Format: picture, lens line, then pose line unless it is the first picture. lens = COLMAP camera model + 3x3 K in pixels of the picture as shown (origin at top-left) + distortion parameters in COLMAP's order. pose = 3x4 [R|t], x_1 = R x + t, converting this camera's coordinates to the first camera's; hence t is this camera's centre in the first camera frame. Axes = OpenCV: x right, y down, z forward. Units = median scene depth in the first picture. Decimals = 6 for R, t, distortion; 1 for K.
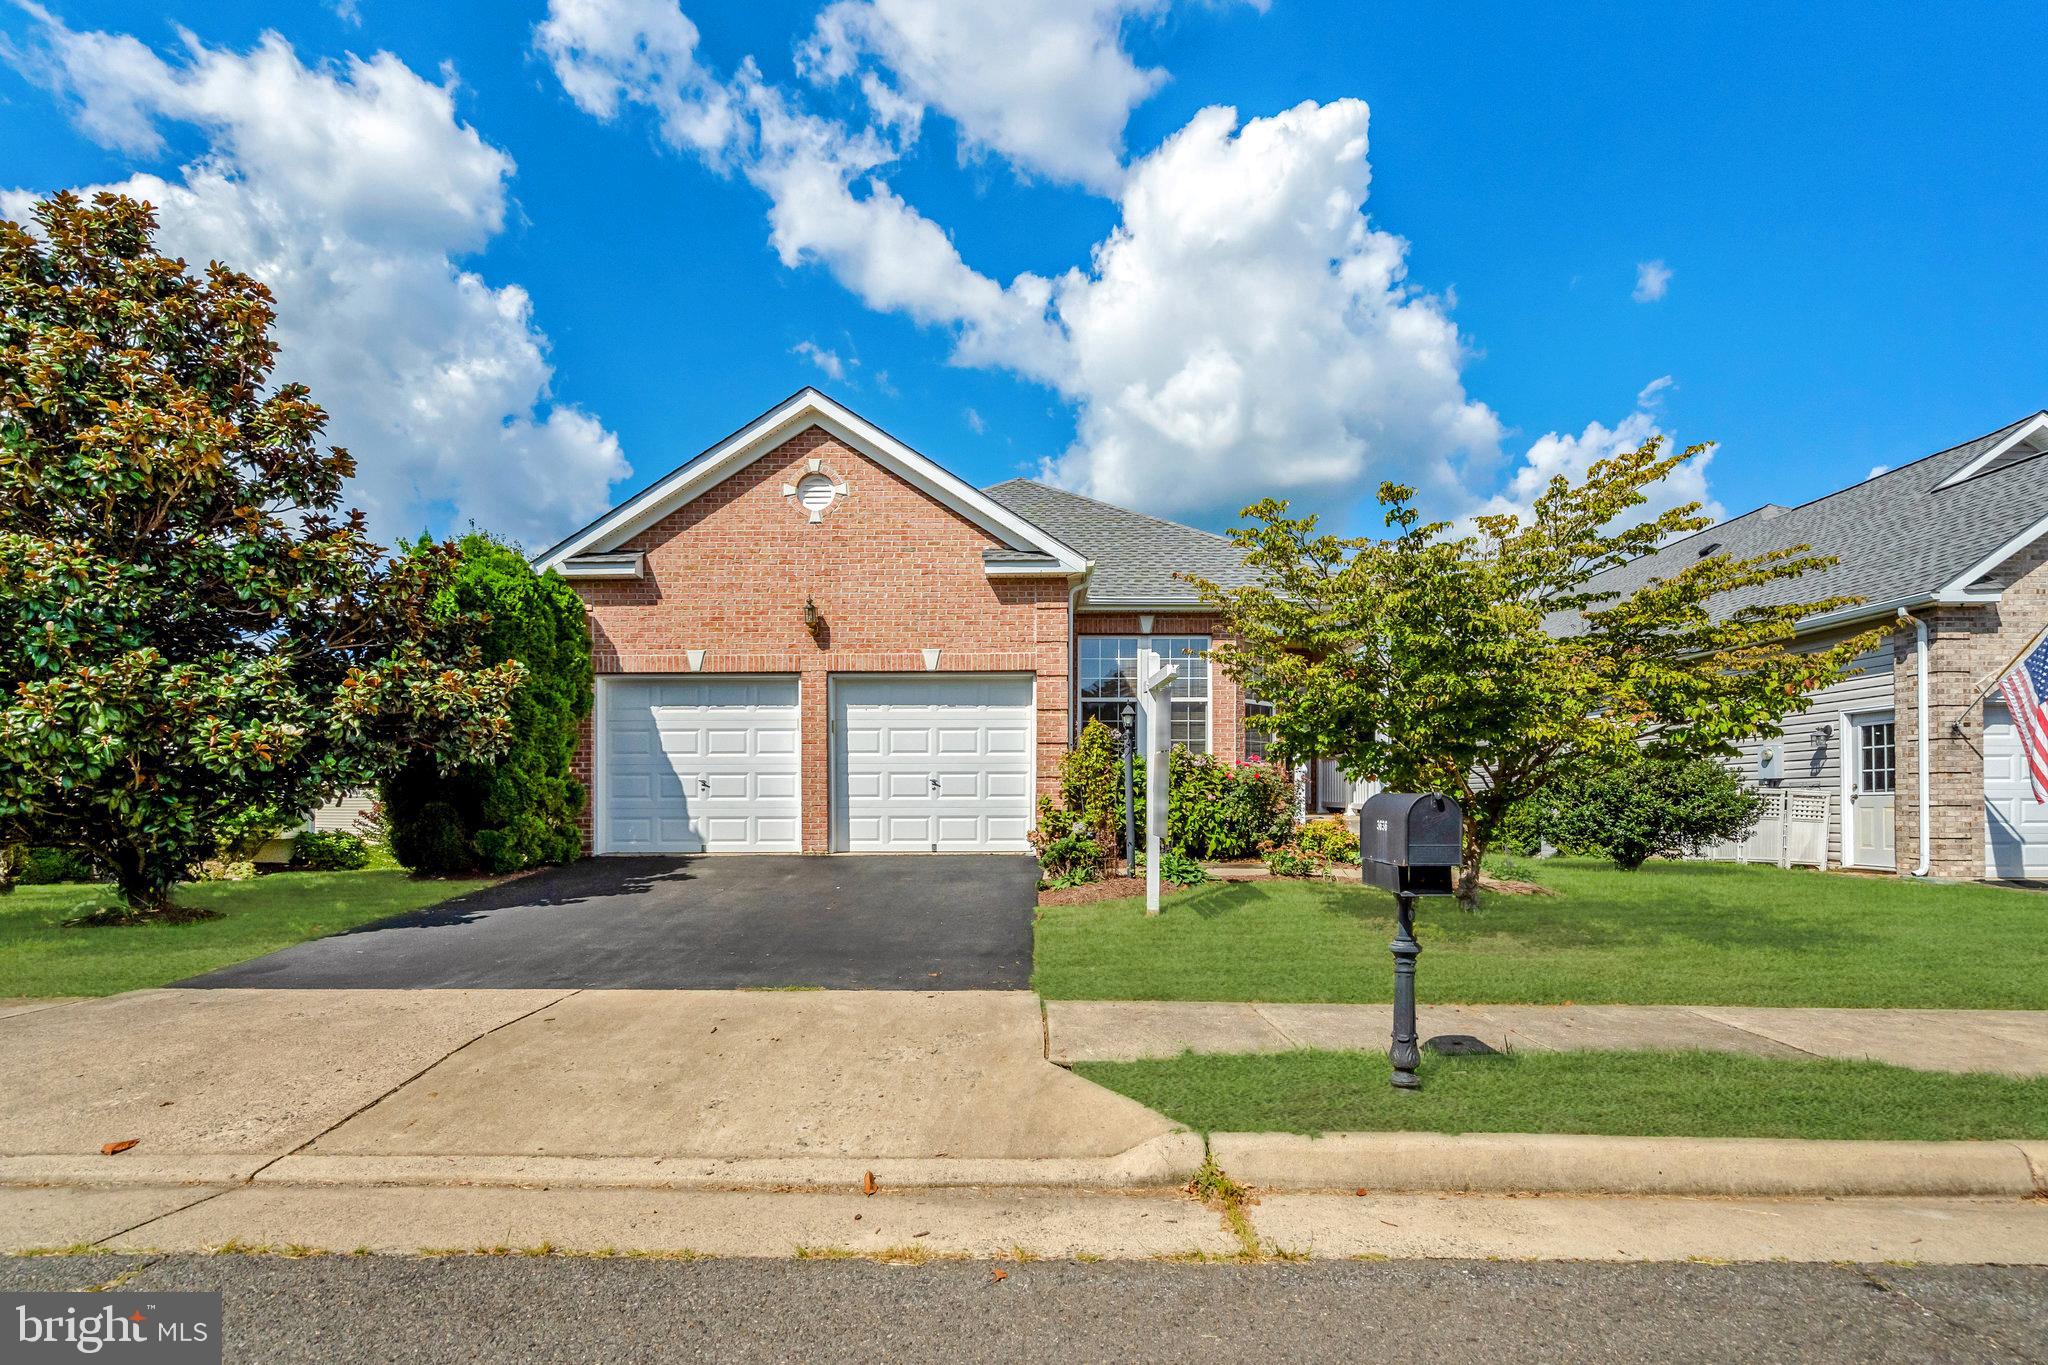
lens RADIAL K [[970.3, 0, 1015.8], [0, 970.3, 654.0], [0, 0, 1]] dist [-0.000626, -0.000068]
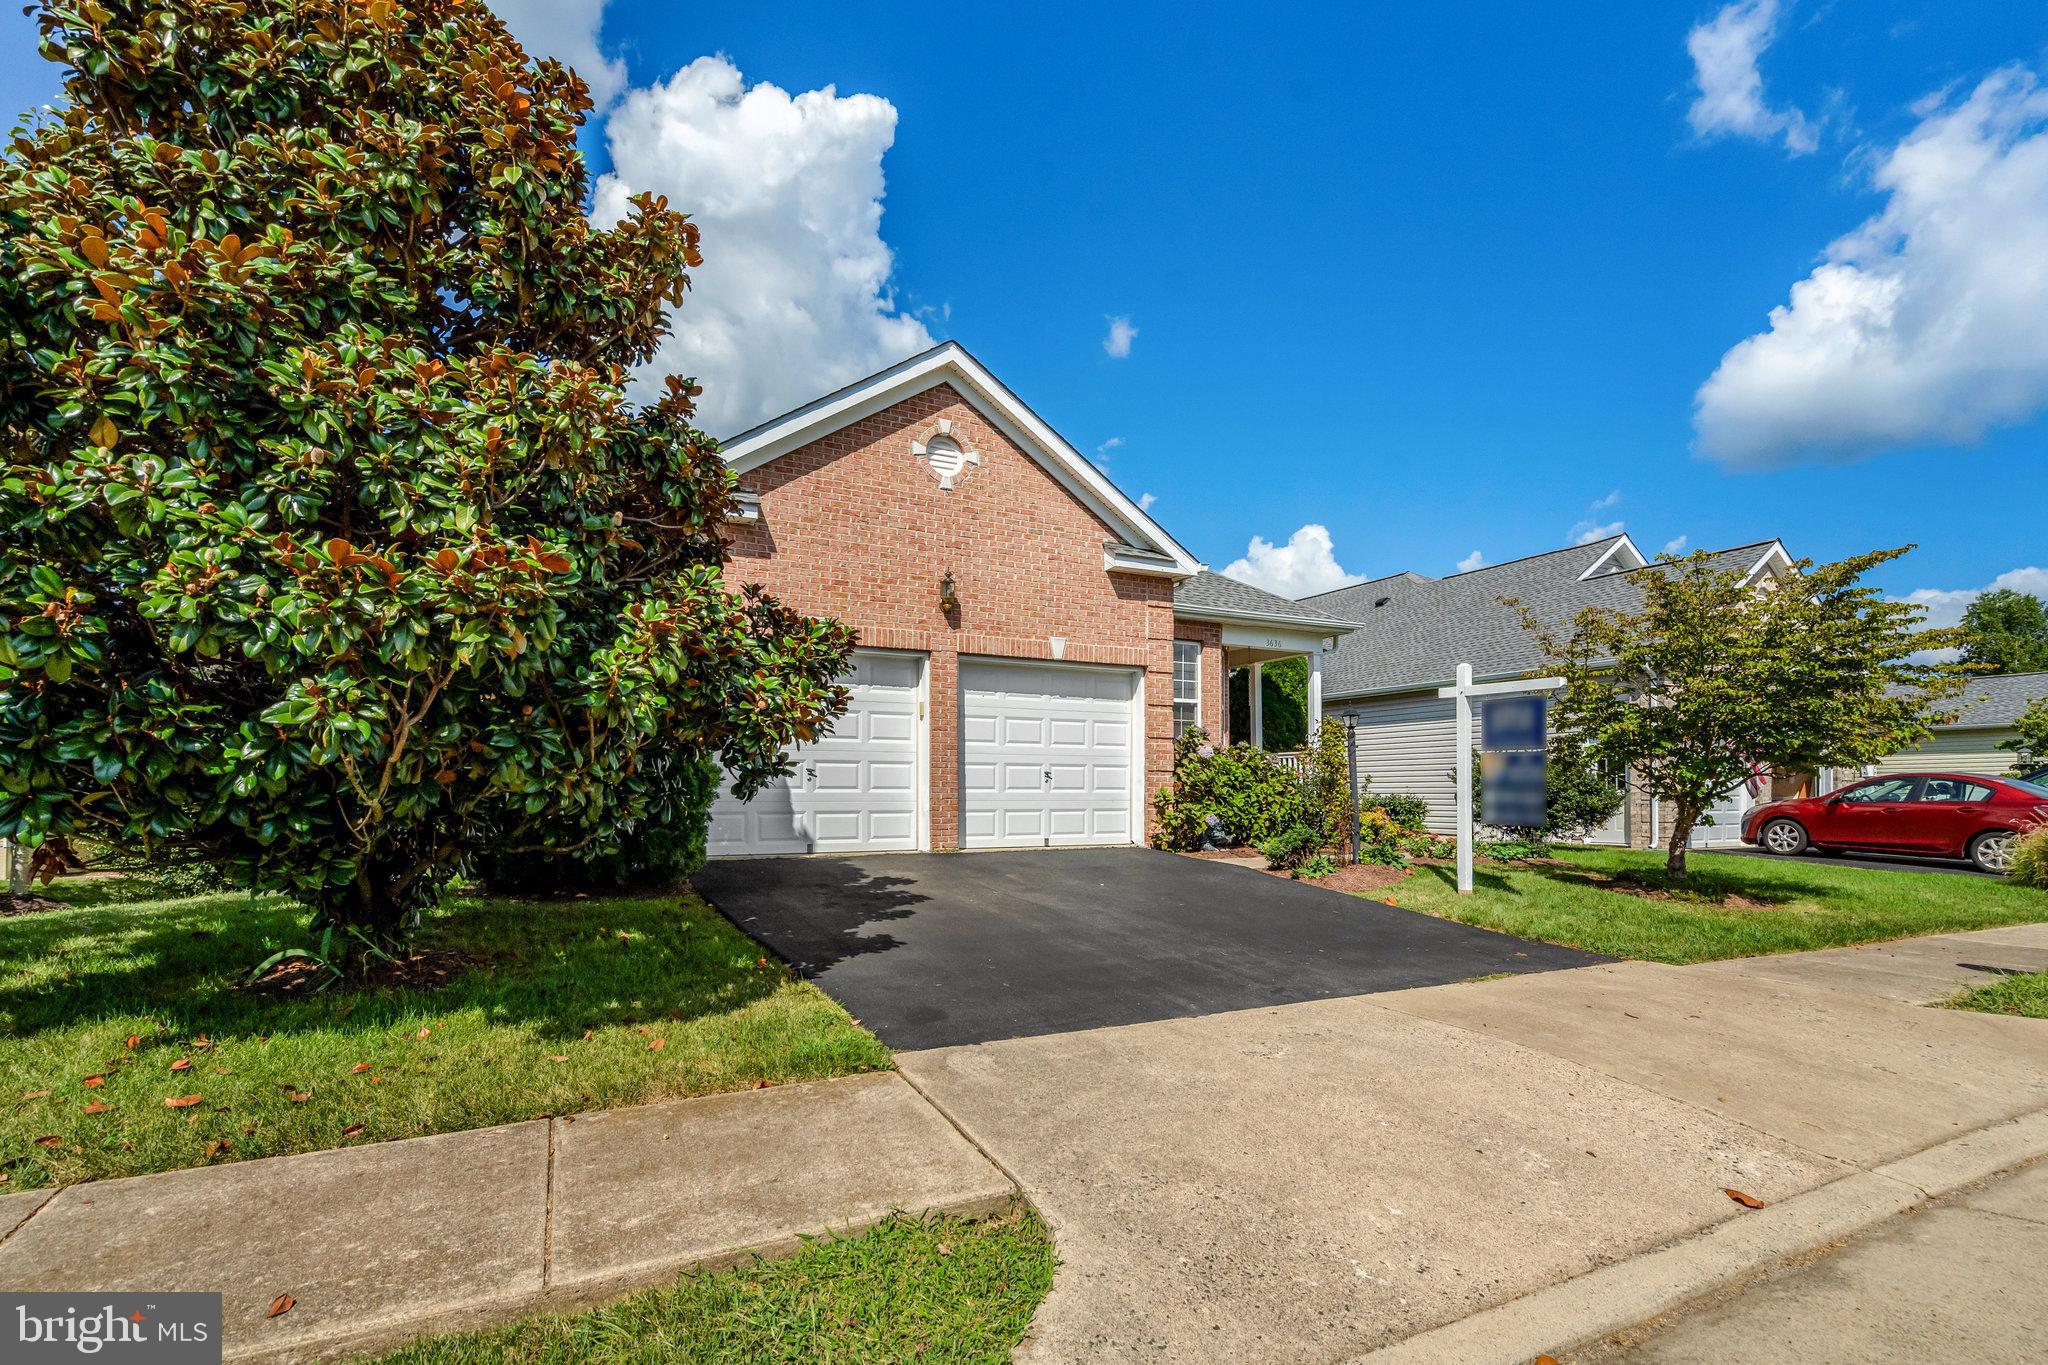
lens RADIAL K [[967.4, 0, 1024.1], [0, 967.4, 645.9], [0, 0, 1]] dist [-0.000262, 0.000194]
pose [[0.882366, 0.074372, 0.464649, -0.563512], [-0.074526, 0.997055, -0.018065, 0.023357], [-0.464625, -0.018688, 0.885310, 0.157314]]
